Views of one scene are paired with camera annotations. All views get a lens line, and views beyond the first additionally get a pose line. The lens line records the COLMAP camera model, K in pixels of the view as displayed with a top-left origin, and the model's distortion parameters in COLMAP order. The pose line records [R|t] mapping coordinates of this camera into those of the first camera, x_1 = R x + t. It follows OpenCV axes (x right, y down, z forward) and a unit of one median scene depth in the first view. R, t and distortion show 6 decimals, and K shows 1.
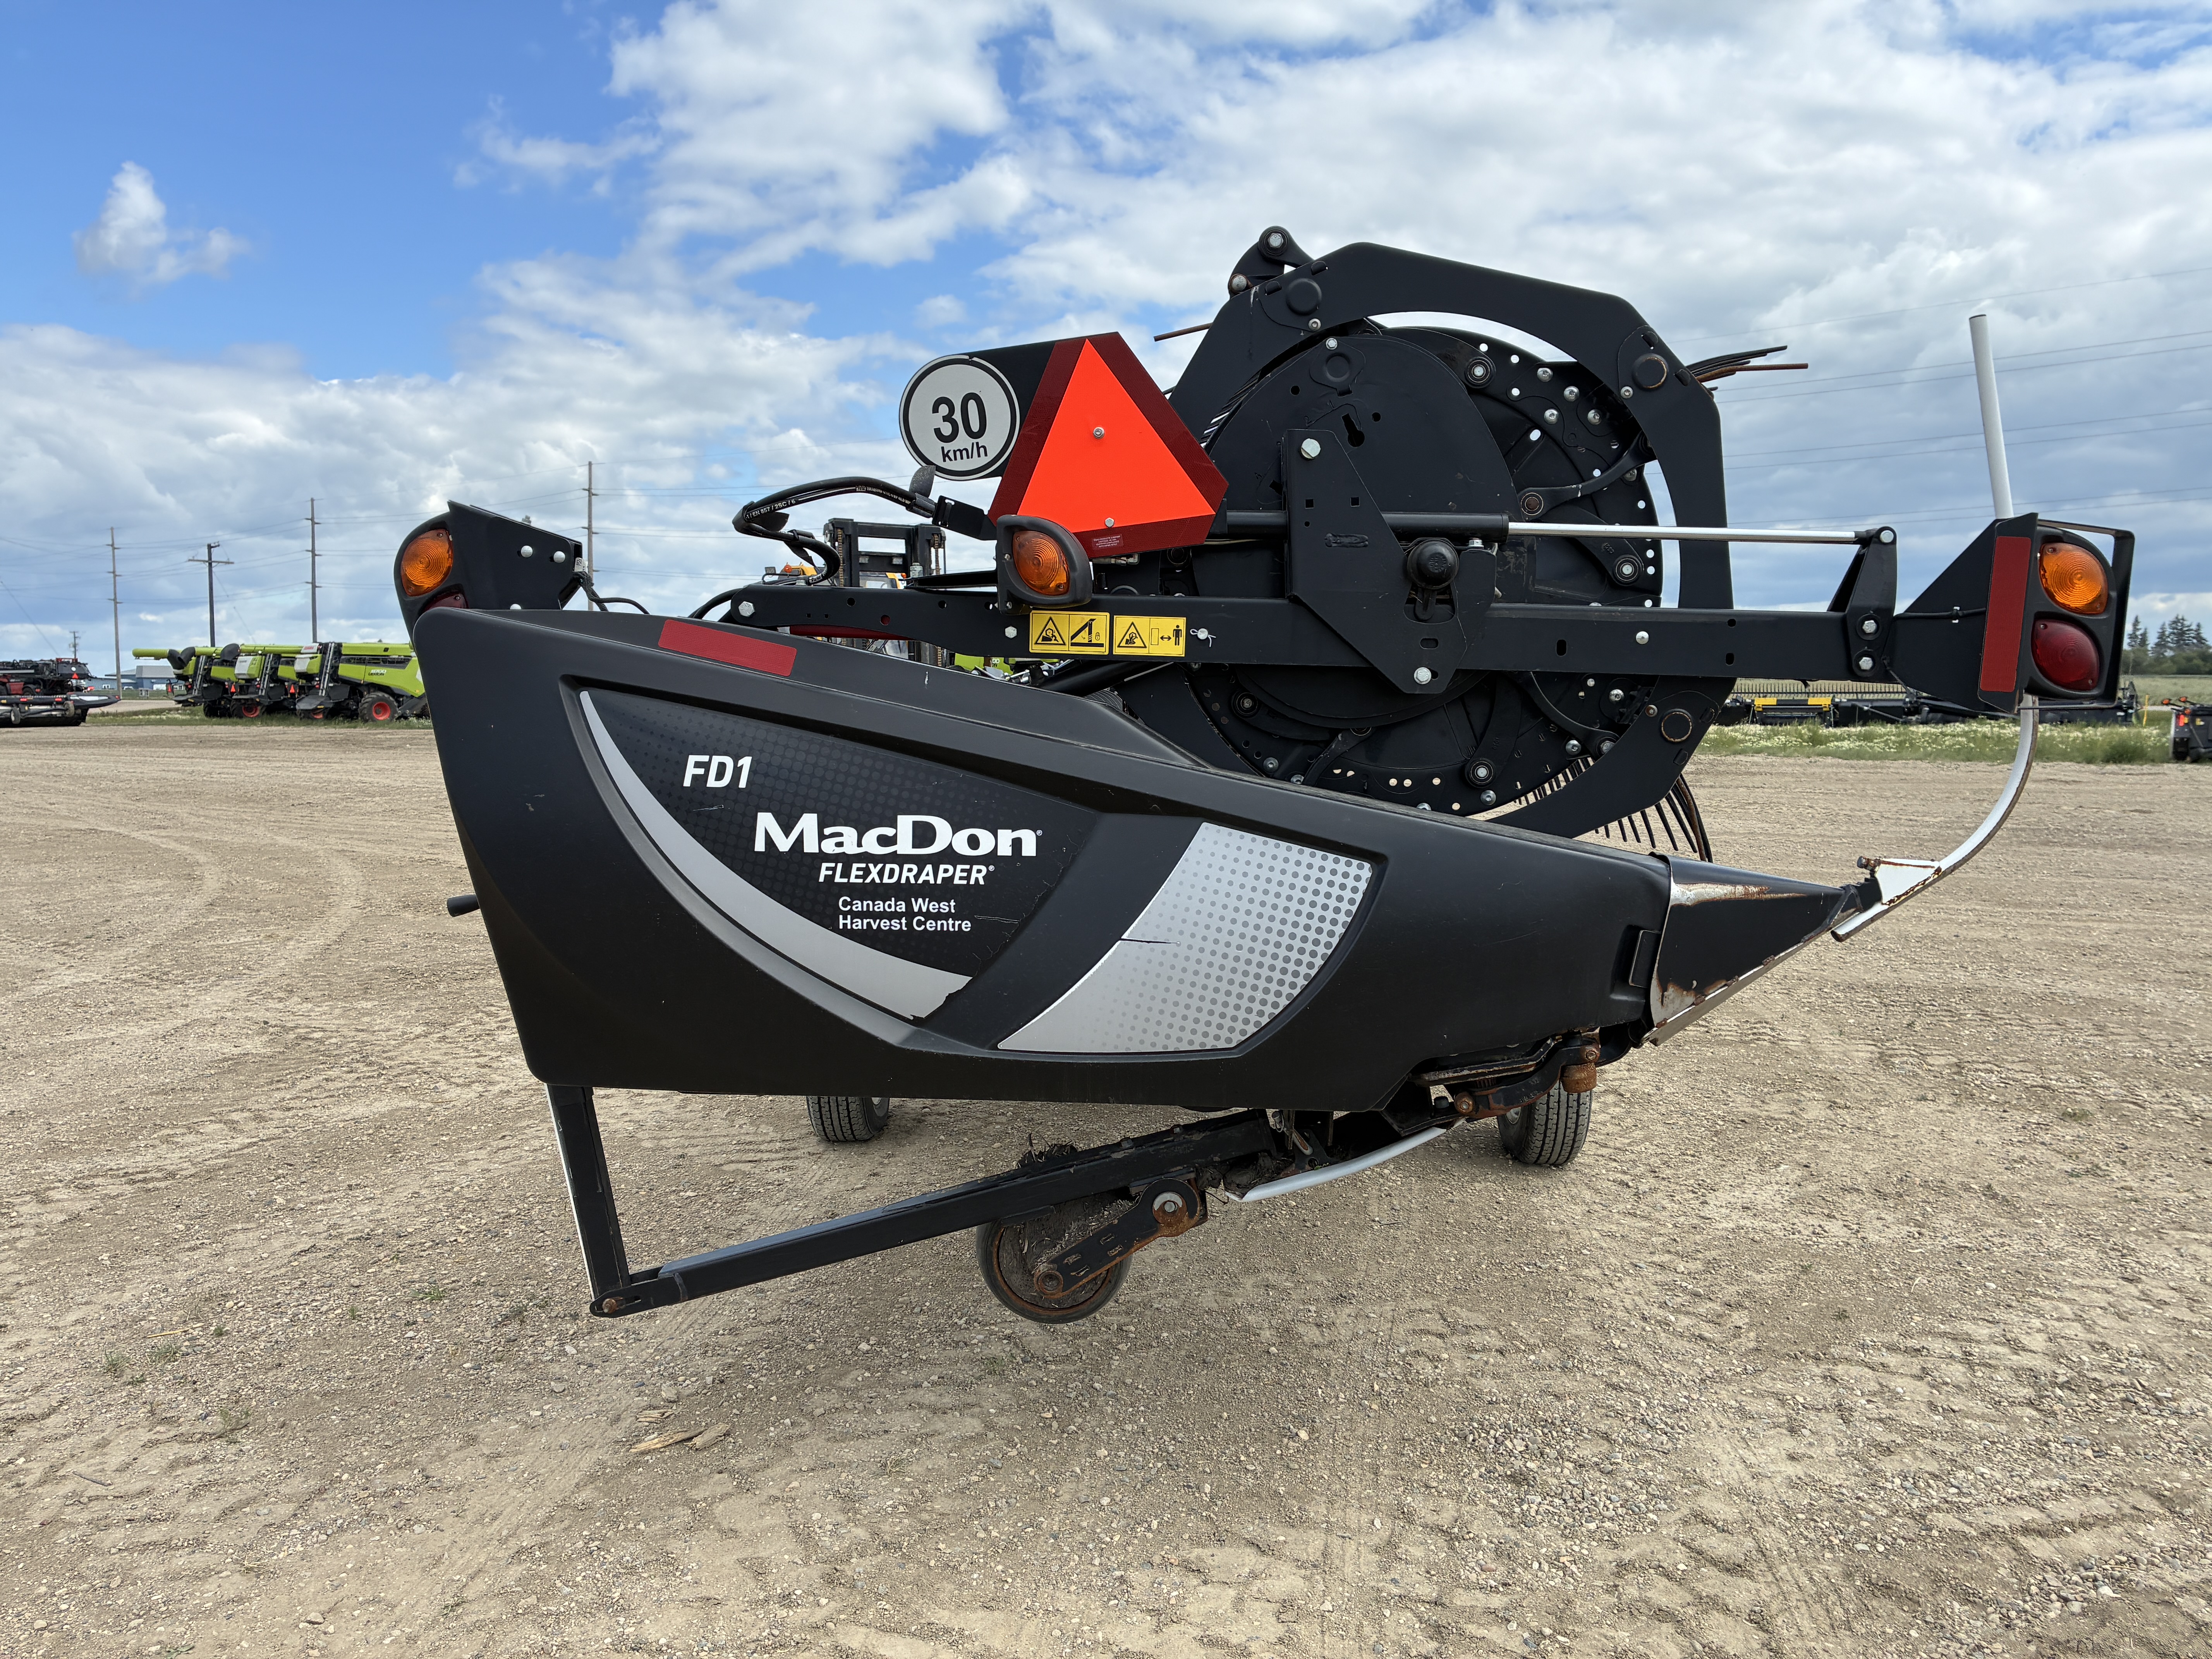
lens RADIAL K [[1674.3, 0, 1068.1], [0, 1674.3, 811.5], [0, 0, 1]] dist [0.081003, -0.108898]
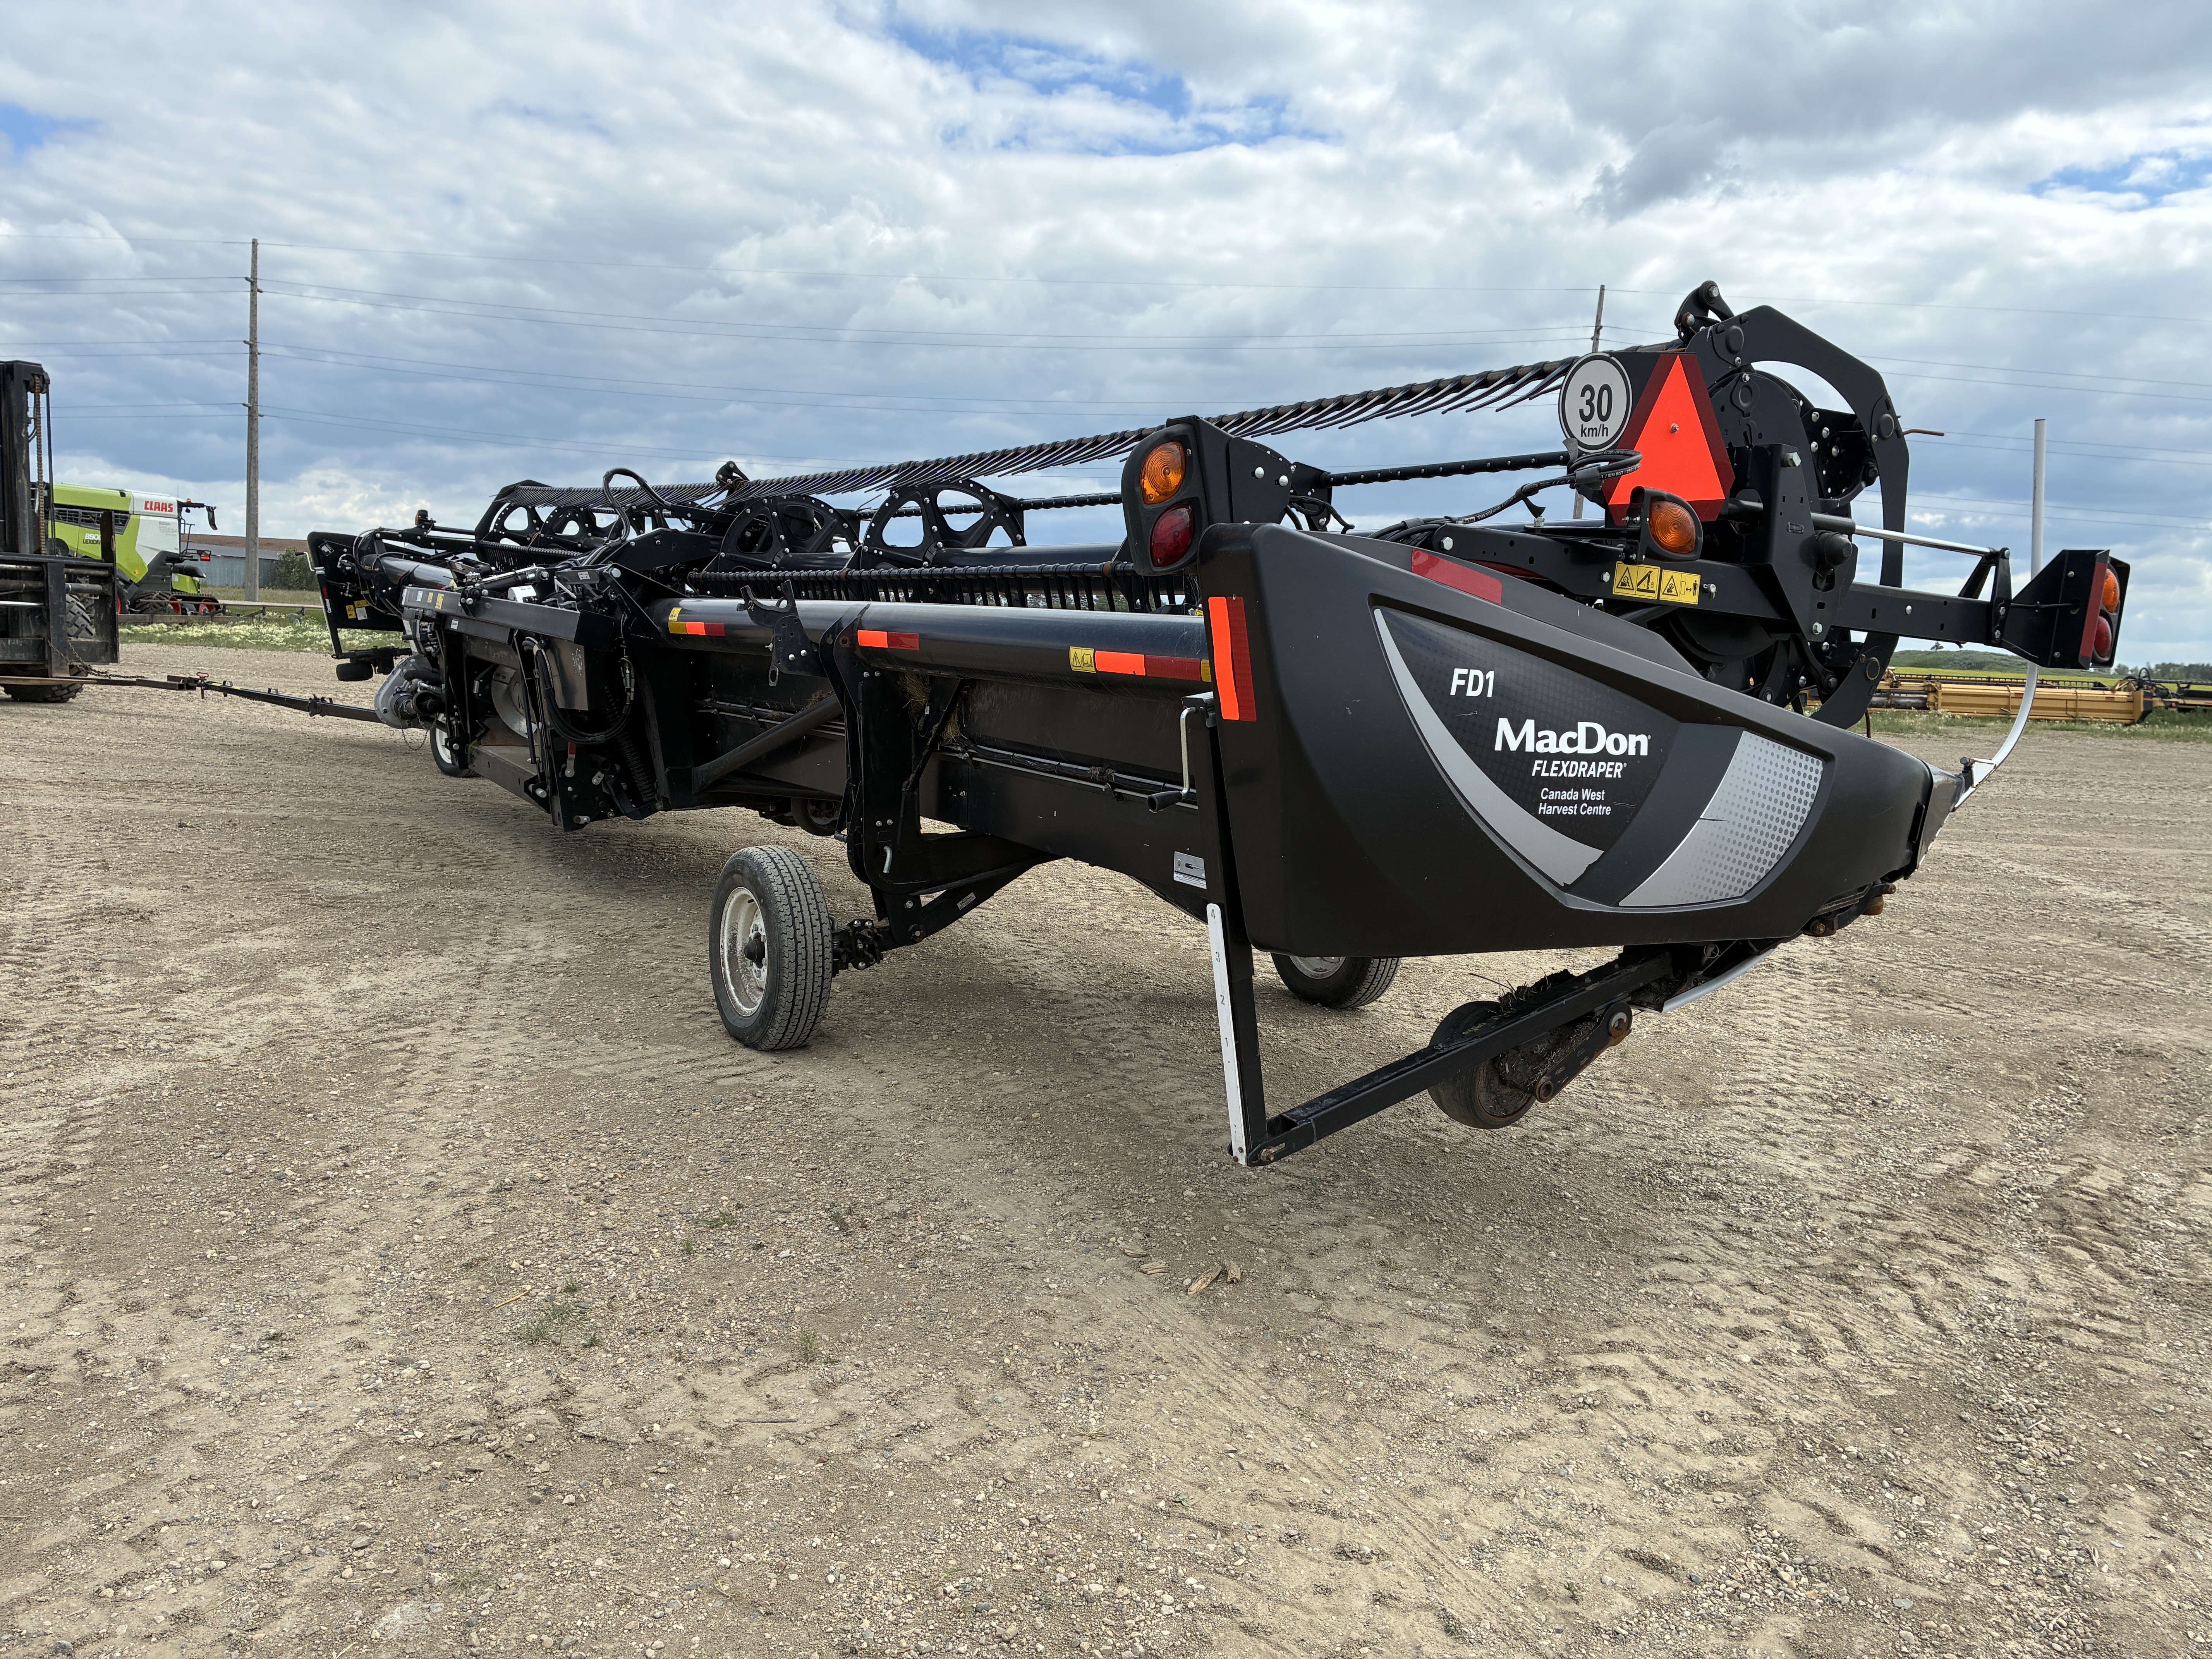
lens RADIAL K [[1689.0, 0, 1106.0], [0, 1689.0, 829.5], [0, 0, 1]] dist [0.036928, -0.037818]
pose [[0.814779, -0.022119, 0.579349, -0.833185], [-0.011595, 0.998450, 0.054427, 0.012999], [-0.579655, -0.051064, 0.813260, 0.131438]]
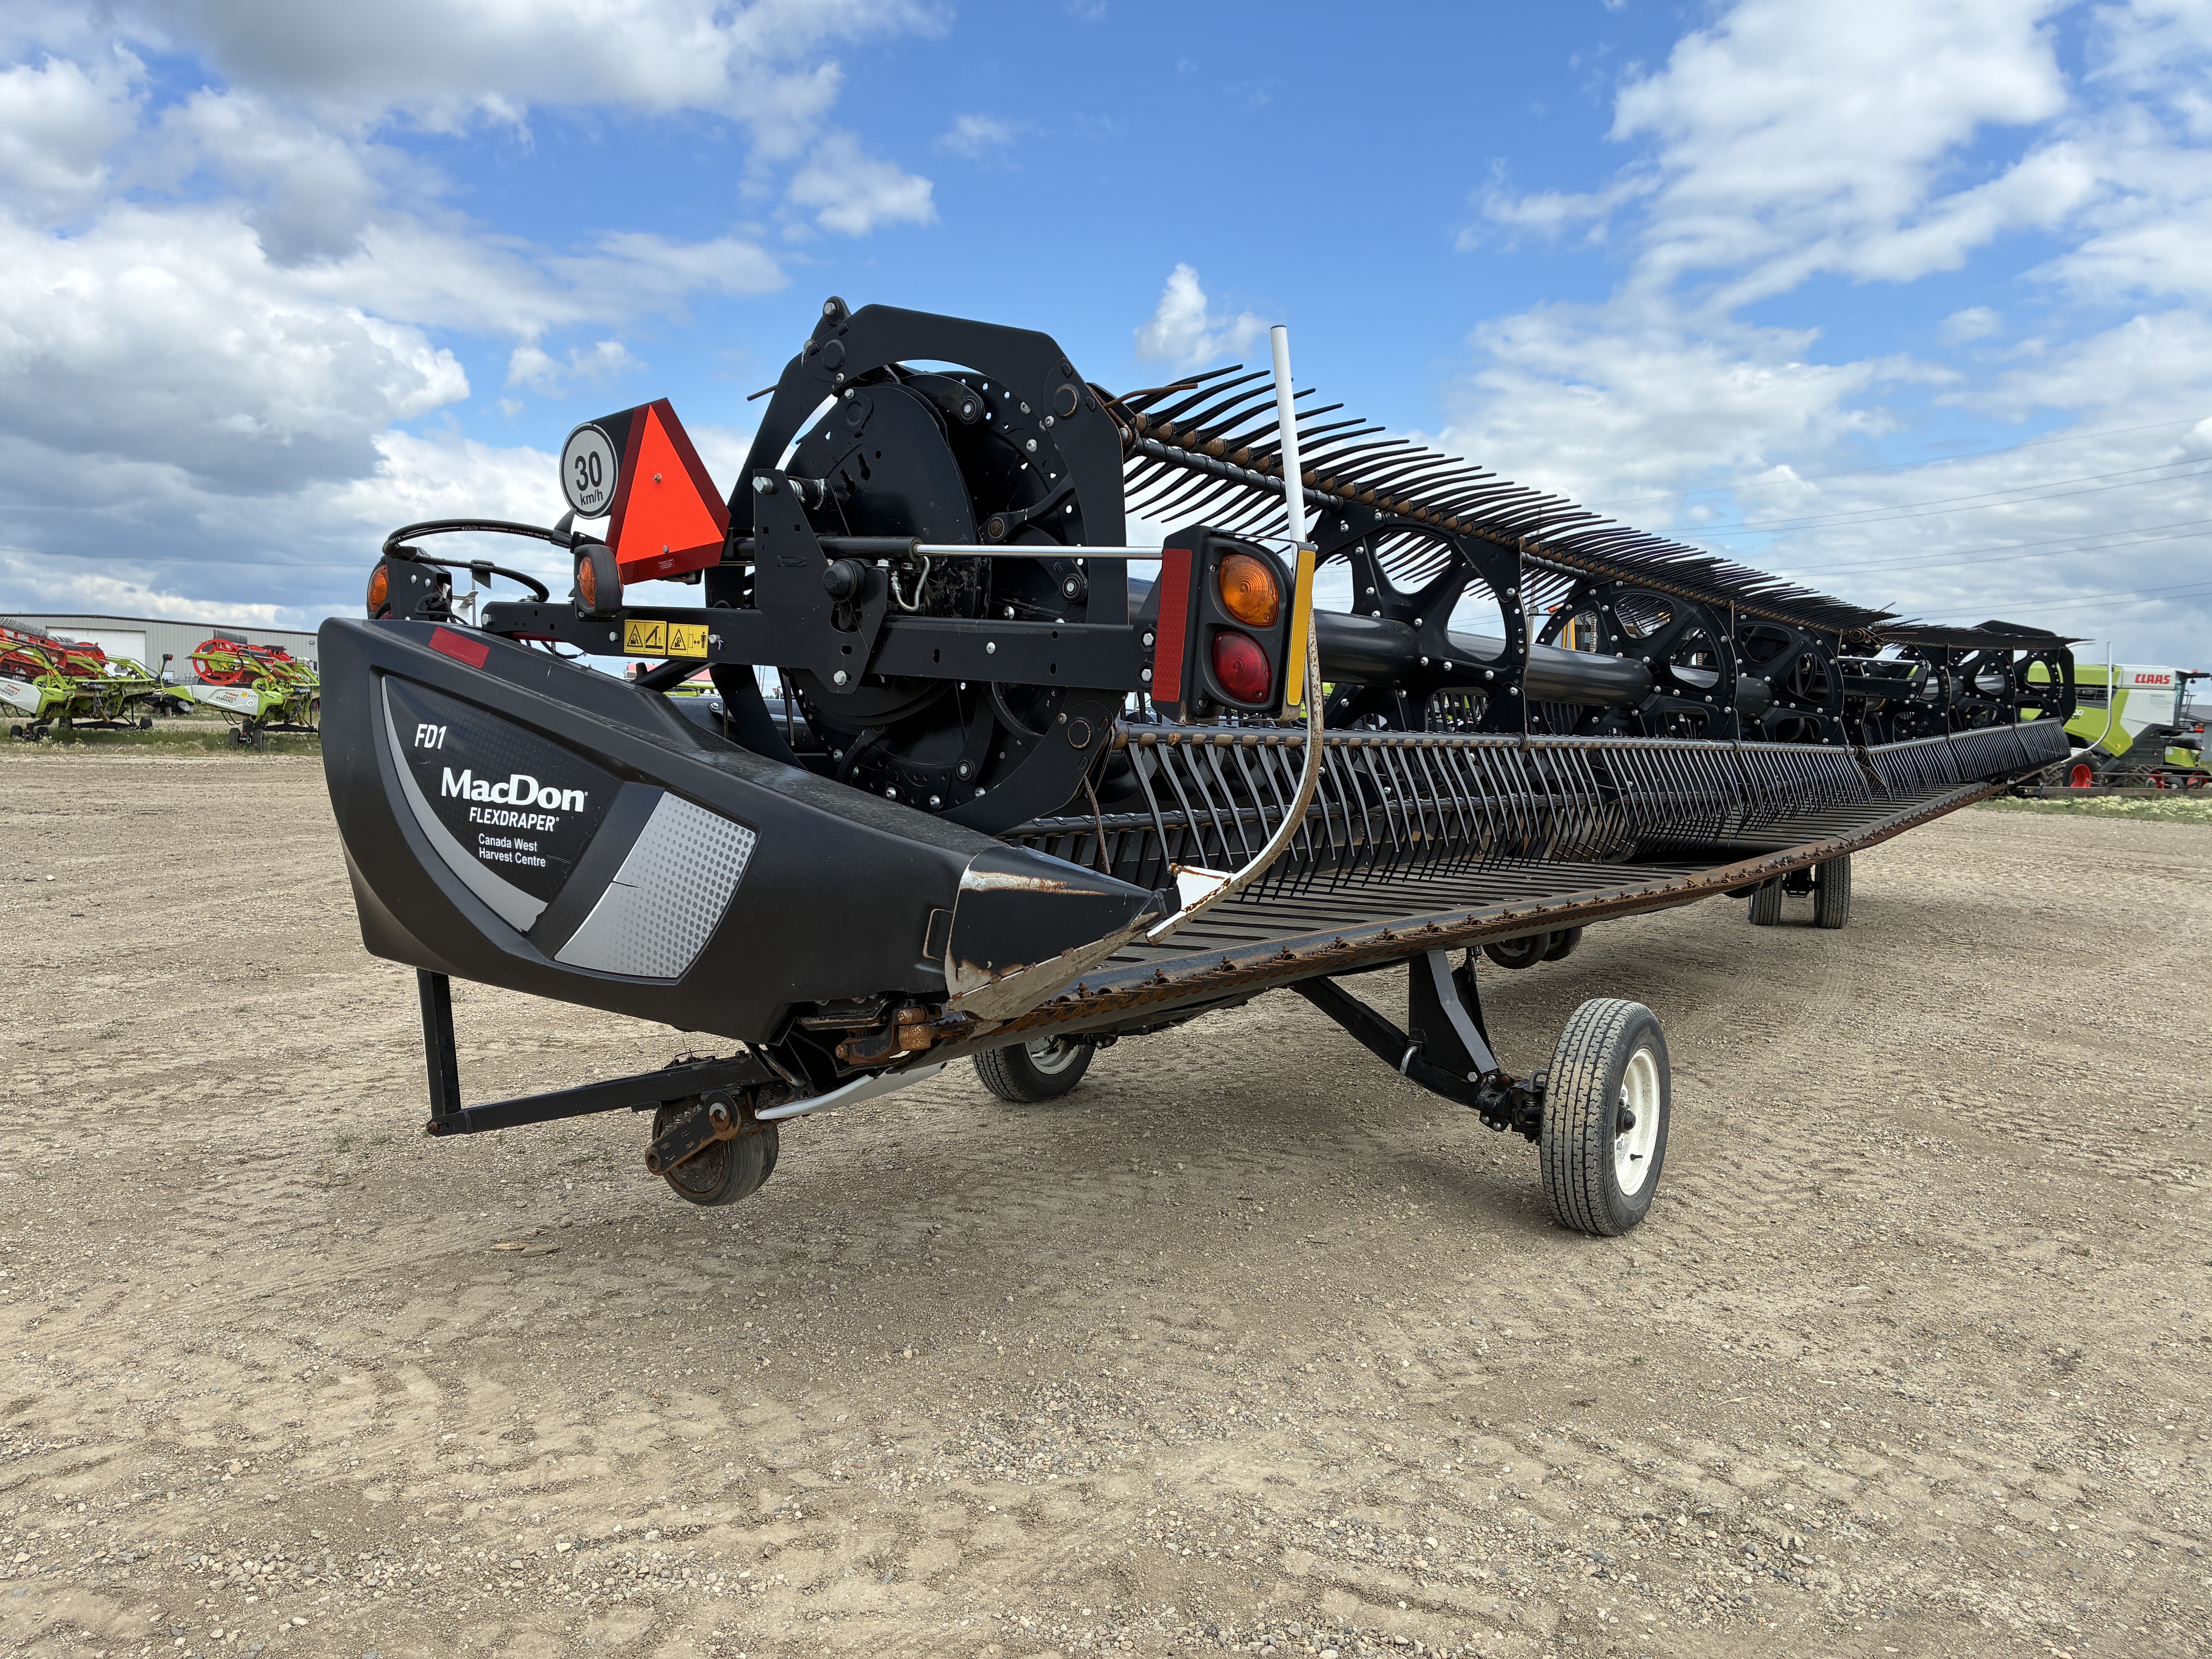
lens RADIAL K [[1689.0, 0, 1106.0], [0, 1689.0, 829.5], [0, 0, 1]] dist [0.036928, -0.037818]
pose [[0.854028, 0.066336, -0.515980, 0.735348], [-0.074936, 0.997180, 0.004170, 0.003632], [0.514801, 0.035104, 0.856591, 0.076058]]
